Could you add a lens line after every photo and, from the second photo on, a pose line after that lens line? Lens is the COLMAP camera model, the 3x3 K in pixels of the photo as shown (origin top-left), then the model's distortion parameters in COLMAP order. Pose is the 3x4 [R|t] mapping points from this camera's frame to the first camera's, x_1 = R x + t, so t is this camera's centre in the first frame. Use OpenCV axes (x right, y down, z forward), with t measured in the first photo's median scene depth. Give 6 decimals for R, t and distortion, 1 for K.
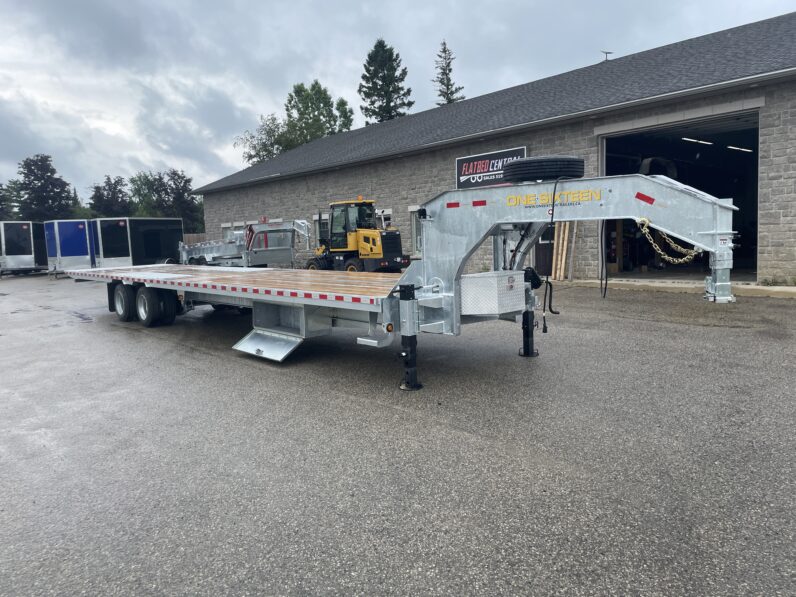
lens RADIAL K [[601.1, 0, 393.8], [0, 601.1, 295.3], [0, 0, 1]] dist [0.091789, -0.117064]
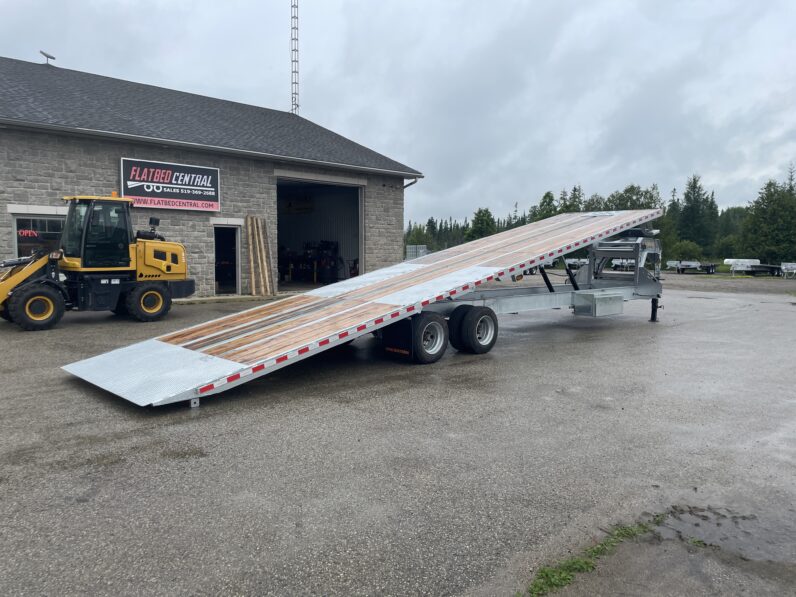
lens RADIAL K [[601.1, 0, 393.8], [0, 601.1, 295.3], [0, 0, 1]] dist [0.091789, -0.117064]
pose [[-0.068119, -0.042380, 0.996777, -0.770440], [0.088845, 0.994870, 0.048370, -0.051538], [-0.993713, 0.091854, -0.064005, 0.730678]]
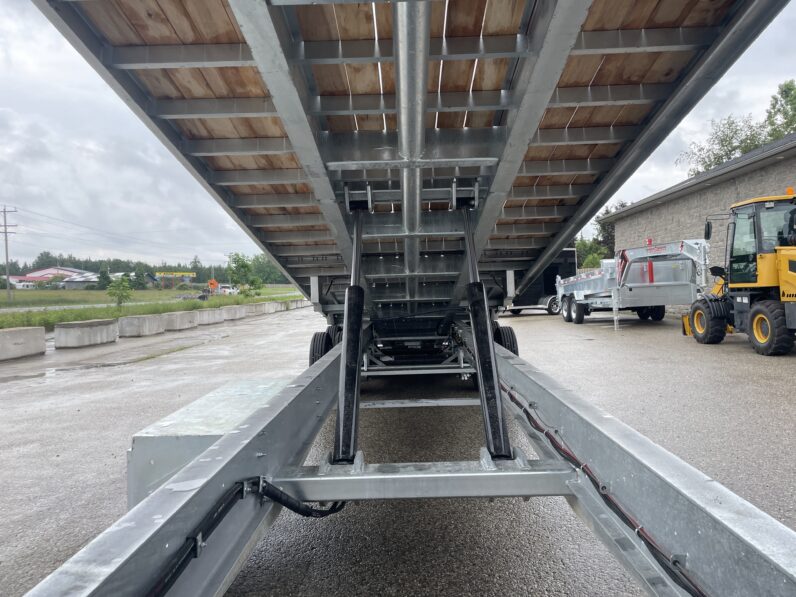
lens RADIAL K [[601.1, 0, 393.8], [0, 601.1, 295.3], [0, 0, 1]] dist [0.091789, -0.117064]
pose [[0.733648, 0.023888, -0.679110, 0.059136], [-0.067680, 0.996981, -0.038045, -0.021985], [0.676151, 0.073874, 0.733050, 0.353627]]
